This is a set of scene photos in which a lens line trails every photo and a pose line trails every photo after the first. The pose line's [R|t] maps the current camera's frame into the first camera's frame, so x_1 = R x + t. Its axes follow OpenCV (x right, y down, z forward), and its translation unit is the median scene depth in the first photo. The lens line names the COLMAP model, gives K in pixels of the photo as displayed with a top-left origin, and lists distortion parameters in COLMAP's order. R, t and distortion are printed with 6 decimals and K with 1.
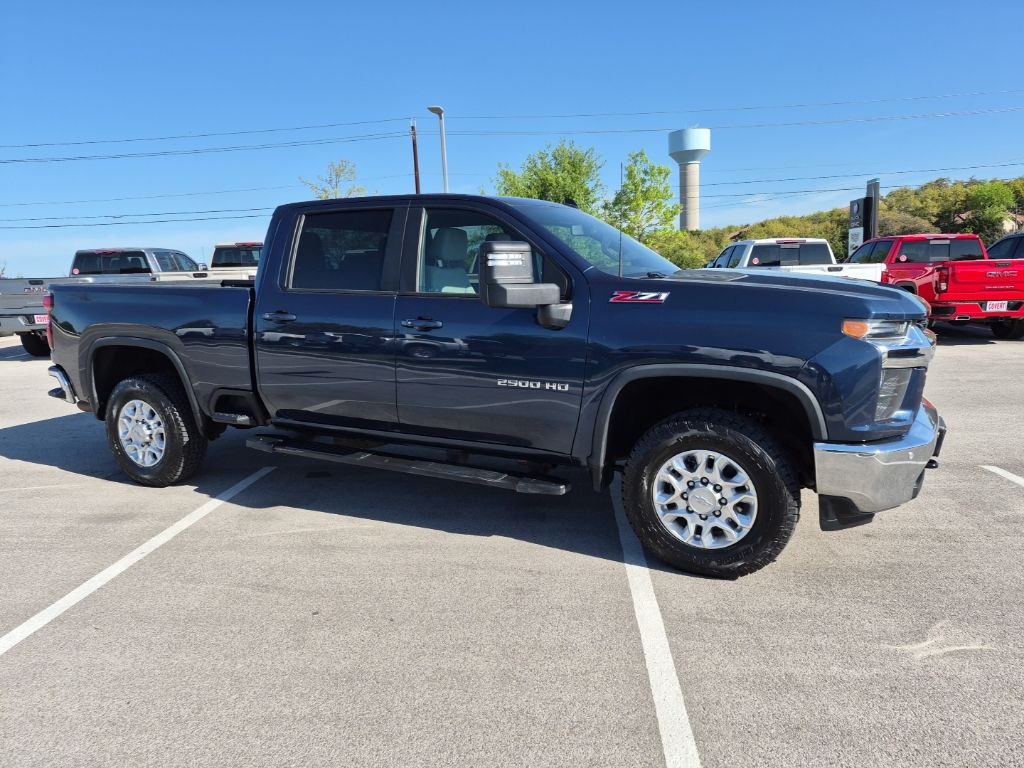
lens RADIAL K [[709.5, 0, 513.9], [0, 709.5, 382.1], [0, 0, 1]] dist [0.078753, -0.078082]
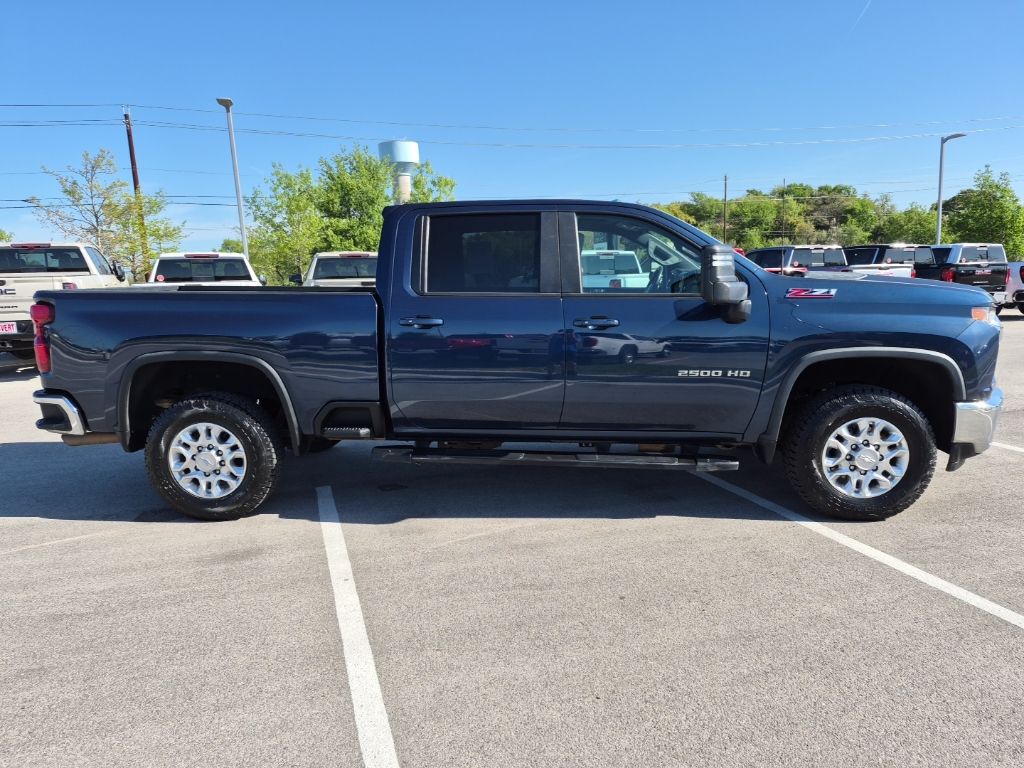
lens RADIAL K [[709.5, 0, 504.3], [0, 709.5, 391.8], [0, 0, 1]] dist [0.078753, -0.078082]
pose [[0.926253, -0.061854, 0.371792, -0.676743], [0.061546, 0.998023, 0.012706, -0.001971], [-0.371843, 0.011113, 0.928229, 0.078966]]
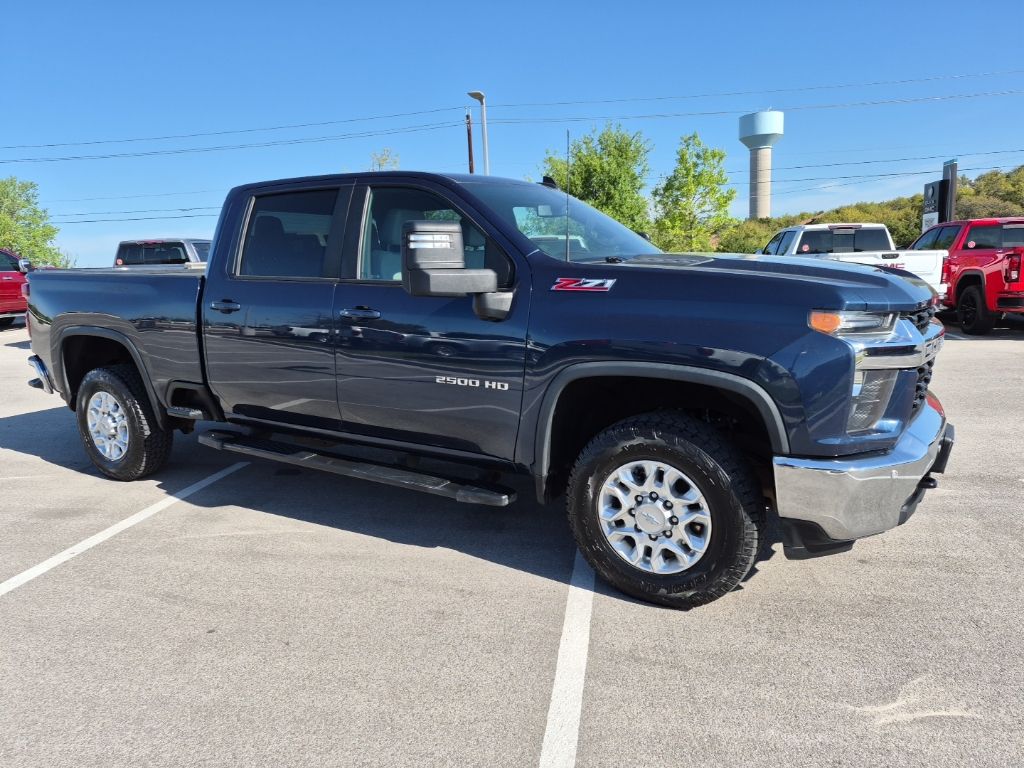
lens RADIAL K [[709.5, 0, 511.5], [0, 709.5, 387.5], [0, 0, 1]] dist [0.078753, -0.078082]
pose [[0.995774, 0.012864, -0.090935, 0.153517], [-0.011062, 0.999733, 0.020295, -0.008651], [0.091172, -0.019203, 0.995650, 0.109565]]
